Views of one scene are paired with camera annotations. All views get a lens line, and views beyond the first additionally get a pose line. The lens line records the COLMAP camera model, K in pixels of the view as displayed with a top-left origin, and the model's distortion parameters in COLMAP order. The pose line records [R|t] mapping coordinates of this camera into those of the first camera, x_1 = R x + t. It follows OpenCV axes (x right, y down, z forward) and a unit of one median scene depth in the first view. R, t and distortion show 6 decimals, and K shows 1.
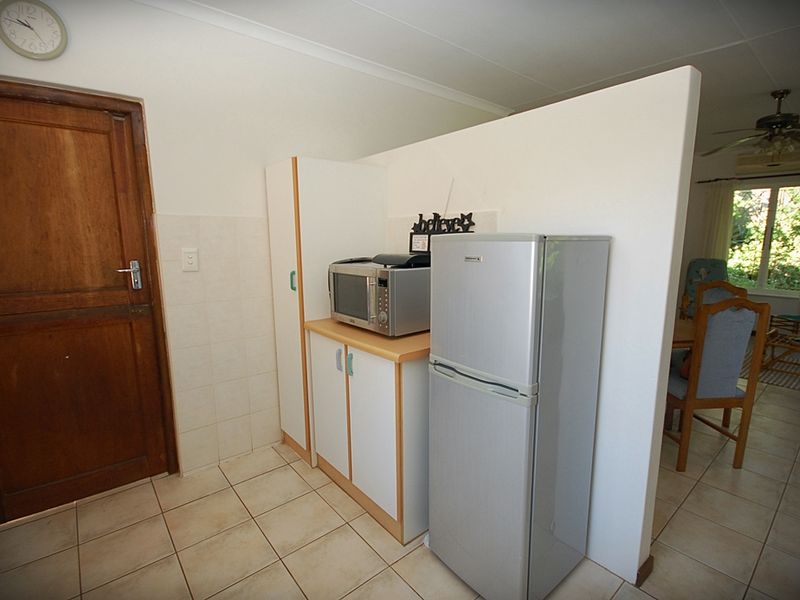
lens RADIAL K [[402.5, 0, 422.3], [0, 402.5, 298.8], [0, 0, 1]] dist [0.029725, -0.002168]
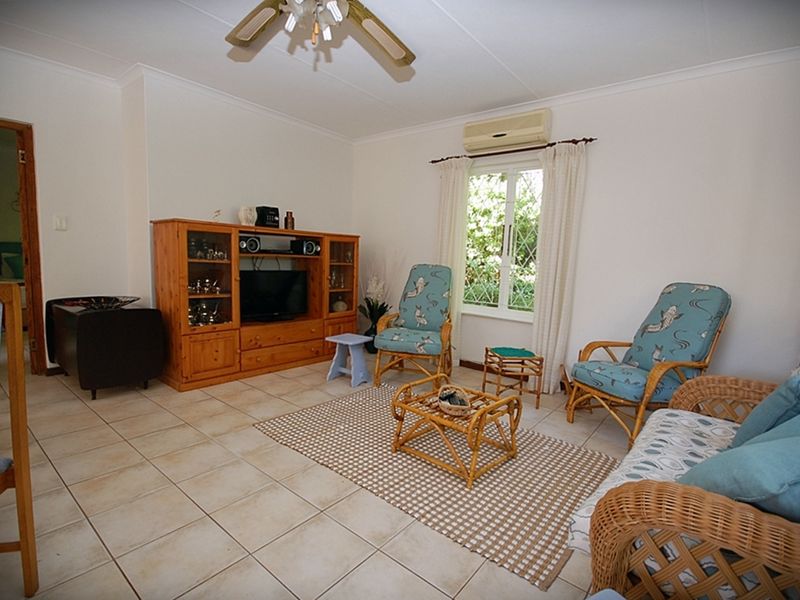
lens RADIAL K [[402.5, 0, 402.4], [0, 402.5, 303.8], [0, 0, 1]] dist [0.029725, -0.002168]
pose [[0.987195, 0.025887, 0.157404, 0.612239], [-0.020799, 0.999209, -0.033887, -0.006976], [-0.158157, 0.030179, 0.986953, 0.359059]]
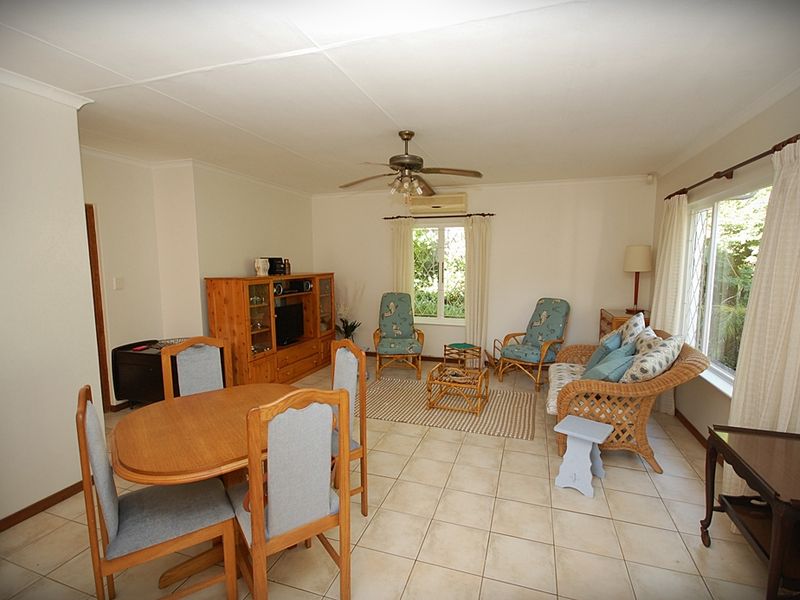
lens RADIAL K [[402.5, 0, 401.3], [0, 402.5, 307.6], [0, 0, 1]] dist [0.029725, -0.002168]
pose [[0.870633, -0.057047, 0.488614, 0.242691], [0.074578, 0.997079, -0.016476, -0.049462], [-0.486247, 0.050784, 0.872344, 0.128151]]
